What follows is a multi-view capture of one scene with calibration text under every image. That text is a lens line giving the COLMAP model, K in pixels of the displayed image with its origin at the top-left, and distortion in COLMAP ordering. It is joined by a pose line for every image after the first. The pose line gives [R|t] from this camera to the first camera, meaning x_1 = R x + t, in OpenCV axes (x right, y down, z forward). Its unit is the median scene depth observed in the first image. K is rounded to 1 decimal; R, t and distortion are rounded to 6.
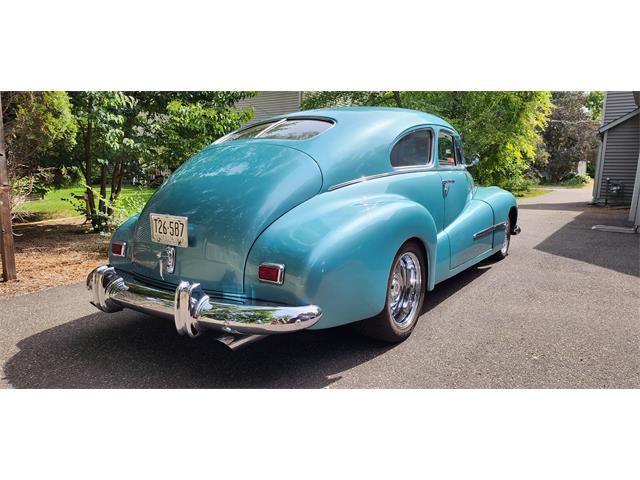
lens RADIAL K [[427.8, 0, 320.0], [0, 427.8, 240.0], [0, 0, 1]] dist [0.067282, -0.061613]
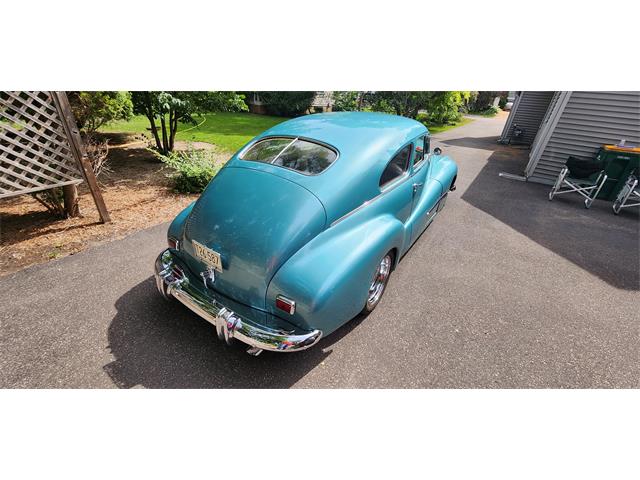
lens RADIAL K [[263.6, 0, 321.6], [0, 263.6, 241.7], [0, 0, 1]] dist [0.000591, -0.003273]
pose [[0.998788, 0.037547, 0.031831, -0.021049], [-0.046392, 0.934191, 0.353744, -0.247010], [-0.016455, -0.354791, 0.934801, 0.177275]]
